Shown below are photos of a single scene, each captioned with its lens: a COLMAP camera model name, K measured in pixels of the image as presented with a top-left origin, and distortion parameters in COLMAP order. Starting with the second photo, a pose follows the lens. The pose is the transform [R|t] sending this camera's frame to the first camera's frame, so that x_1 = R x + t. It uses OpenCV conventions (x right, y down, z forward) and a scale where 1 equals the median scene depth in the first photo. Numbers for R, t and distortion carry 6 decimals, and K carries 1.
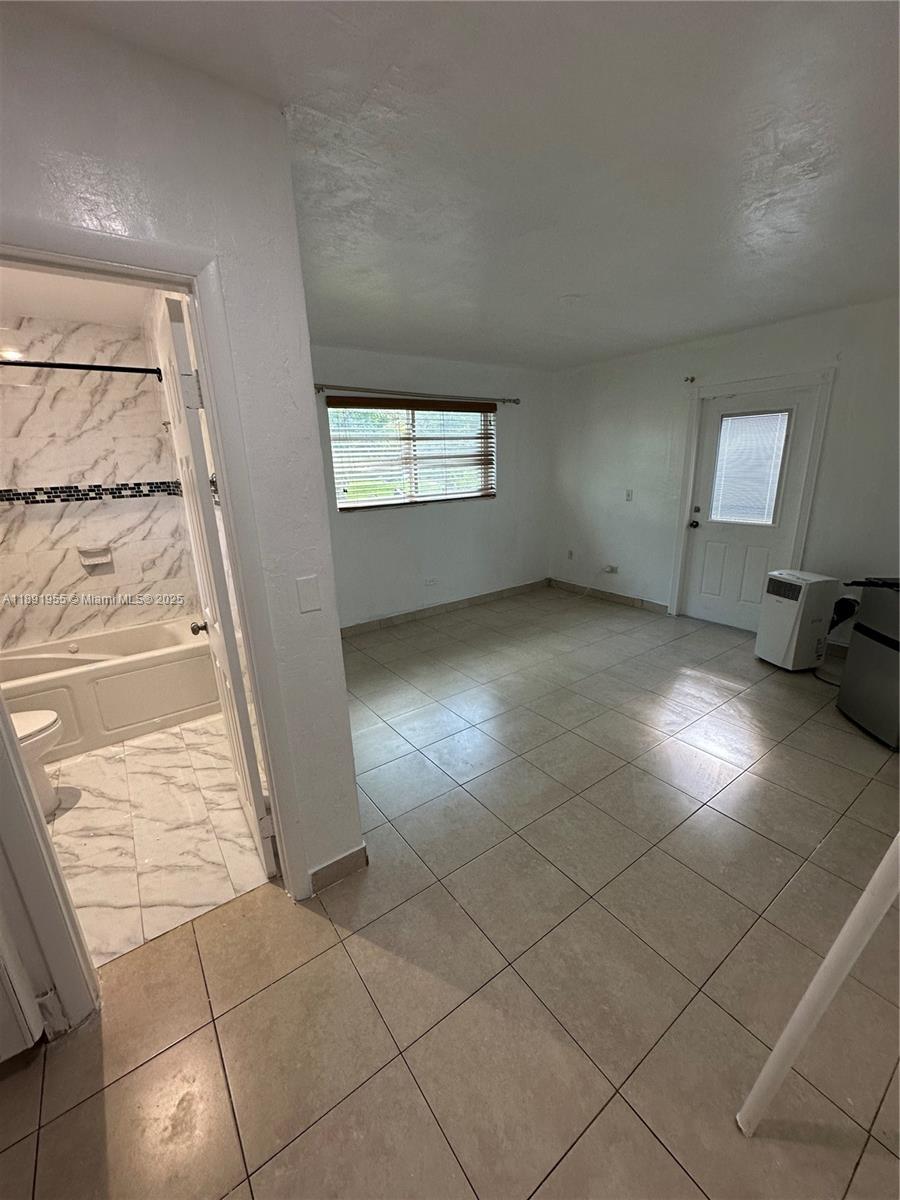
lens RADIAL K [[481.3, 0, 446.7], [0, 481.3, 599.3], [0, 0, 1]] dist [0.002499, 0.000511]
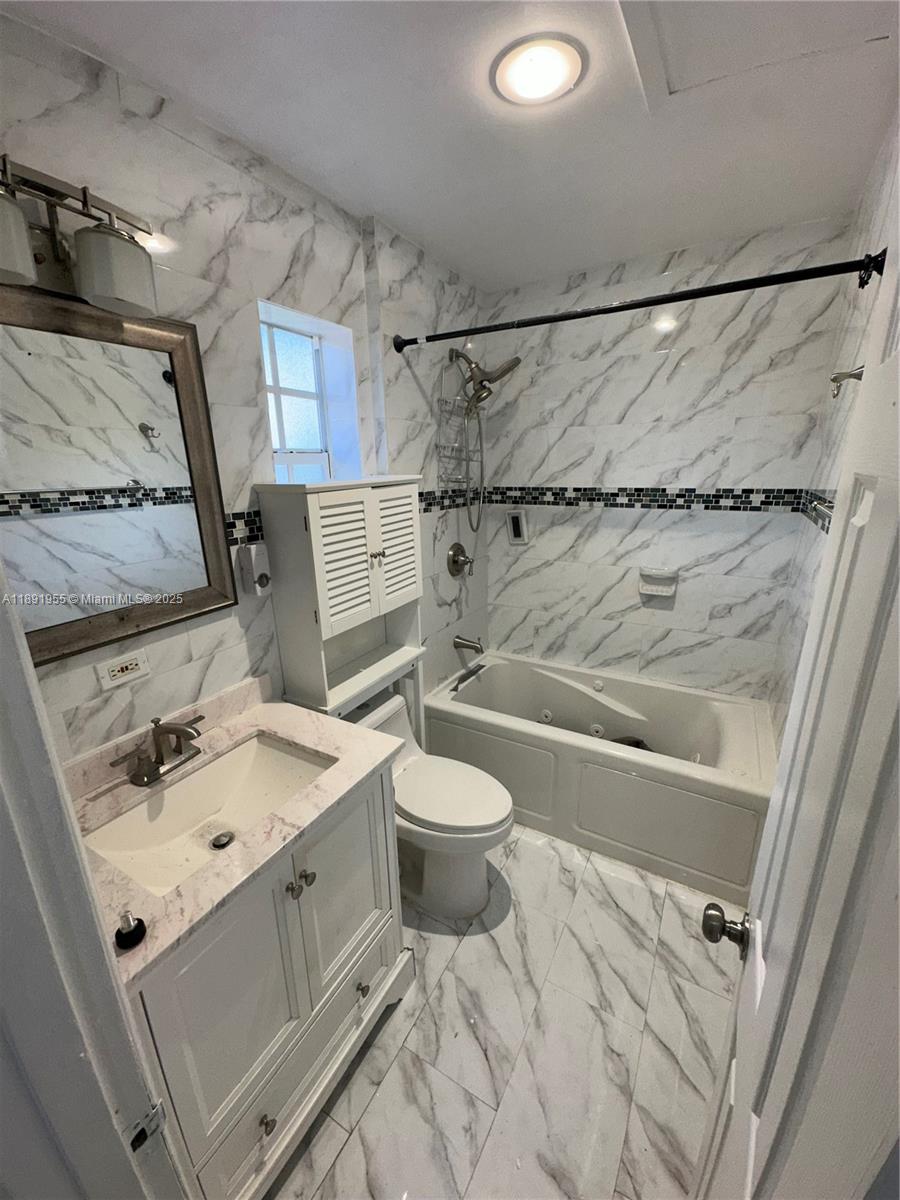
lens RADIAL K [[481.3, 0, 447.1], [0, 481.3, 603.1], [0, 0, 1]] dist [0.002499, 0.000511]
pose [[0.421626, 0.275874, -0.863785, -0.226848], [-0.251786, 0.950754, 0.180750, -0.117543], [0.871112, 0.141280, 0.470324, 0.390754]]
